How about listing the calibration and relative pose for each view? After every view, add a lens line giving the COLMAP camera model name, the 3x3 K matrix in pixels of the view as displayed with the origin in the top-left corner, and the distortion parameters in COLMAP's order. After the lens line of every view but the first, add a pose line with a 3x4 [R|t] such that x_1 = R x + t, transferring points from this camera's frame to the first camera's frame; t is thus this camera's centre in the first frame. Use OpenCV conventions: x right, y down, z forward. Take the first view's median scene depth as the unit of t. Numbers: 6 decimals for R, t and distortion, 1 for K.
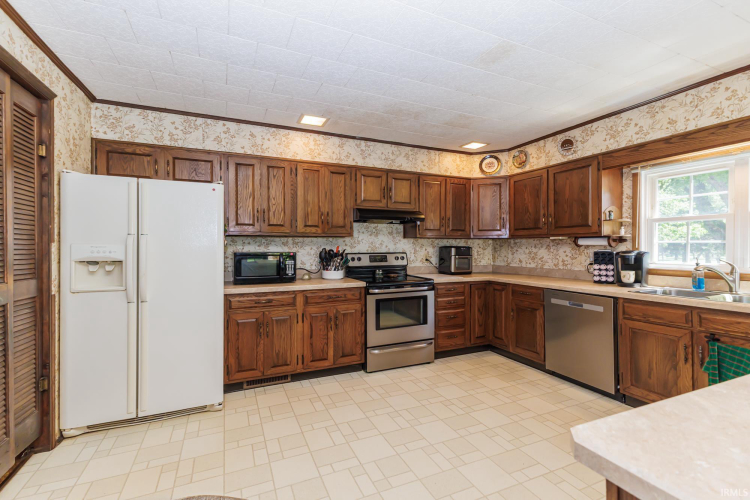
lens RADIAL K [[322.9, 0, 355.6], [0, 322.9, 250.2], [0, 0, 1]] dist [0.012711, -0.000552]
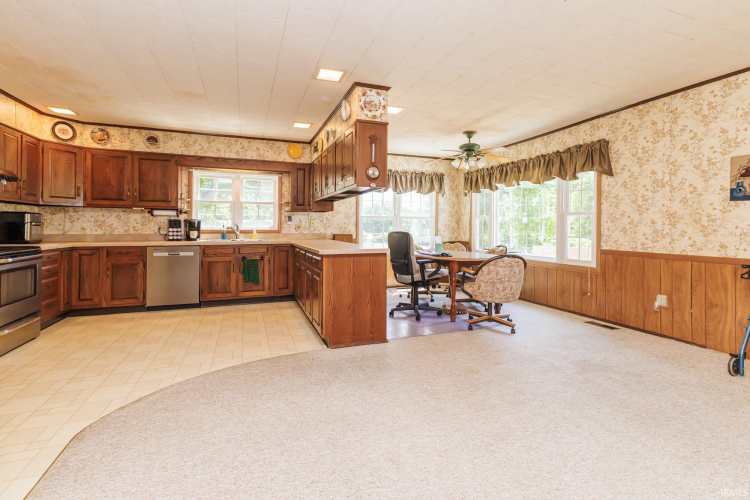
lens RADIAL K [[350.6, 0, 375.7], [0, 350.6, 228.0], [0, 0, 1]] dist [0.035446, -0.004358]
pose [[0.072312, -0.003840, 0.997375, -0.789061], [0.001709, 0.999992, 0.003727, 0.038369], [-0.997381, 0.001435, 0.072318, -0.036764]]
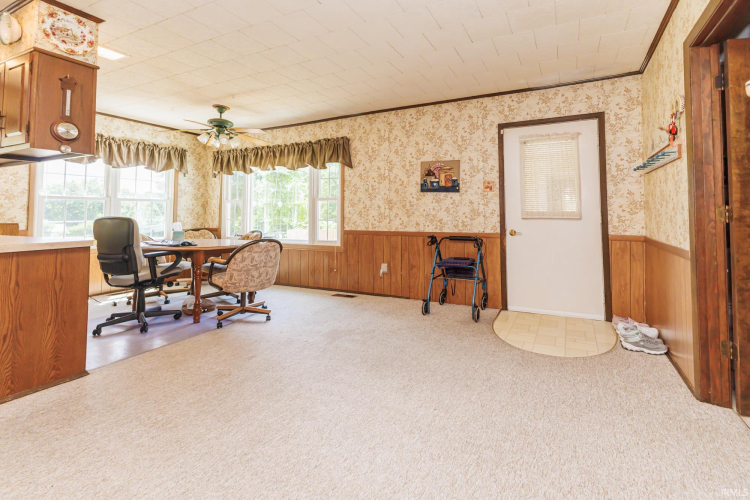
lens RADIAL K [[343.4, 0, 415.9], [0, 343.4, 200.5], [0, 0, 1]] dist [0.003448, -0.000516]
pose [[-0.653760, 0.028454, 0.756167, -0.749398], [0.004292, 0.999416, -0.033897, 0.046395], [-0.756690, -0.018915, -0.653500, -0.036753]]
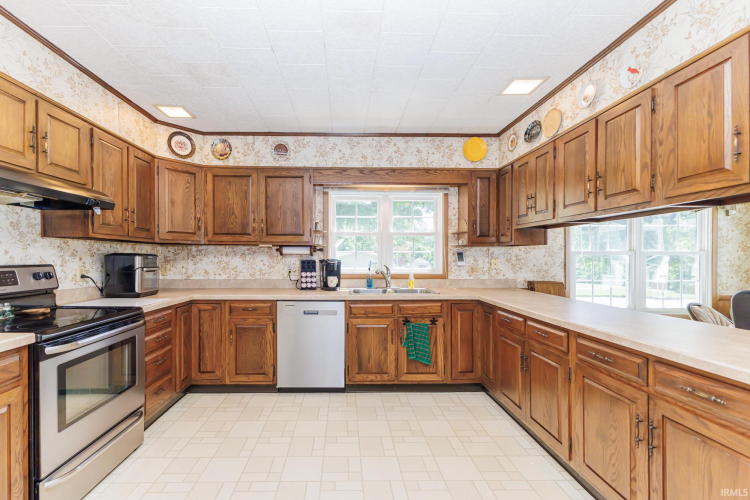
lens RADIAL K [[343.4, 0, 362.9], [0, 343.4, 268.1], [0, 0, 1]] dist [0.003448, -0.000516]
pose [[0.366903, -0.027511, 0.929852, -0.224087], [0.005187, 0.999608, 0.027528, 0.000363], [-0.930245, -0.005277, 0.366902, 0.413878]]
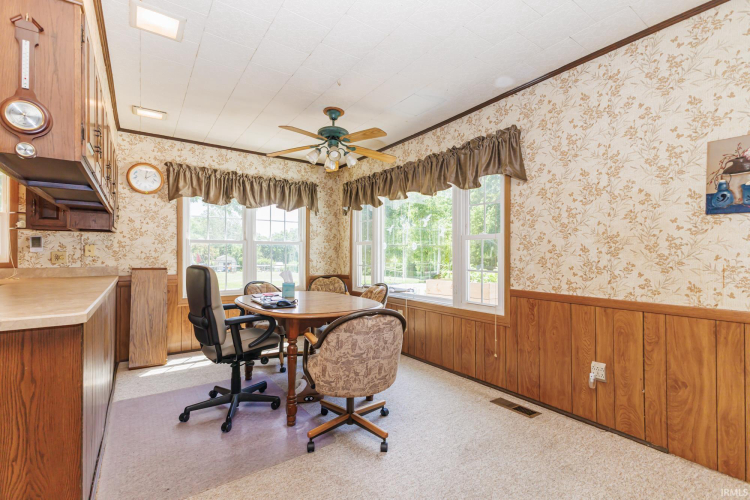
lens RADIAL K [[350.6, 0, 392.6], [0, 350.6, 253.3], [0, 0, 1]] dist [0.035446, -0.004358]
pose [[-0.229369, 0.002787, 0.973335, -0.288955], [0.003385, 0.999992, -0.002066, 0.034371], [-0.973334, 0.002821, -0.229377, -0.247150]]
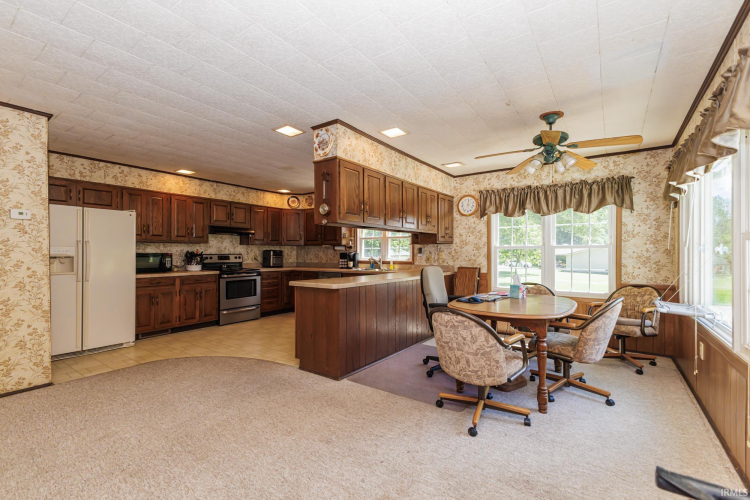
lens RADIAL K [[322.9, 0, 352.1], [0, 322.9, 253.0], [0, 0, 1]] dist [0.012711, -0.000552]
pose [[0.862676, 0.002111, 0.505752, -0.219910], [0.002317, 0.999964, -0.008125, 0.020992], [-0.505751, 0.008181, 0.862641, -0.778171]]
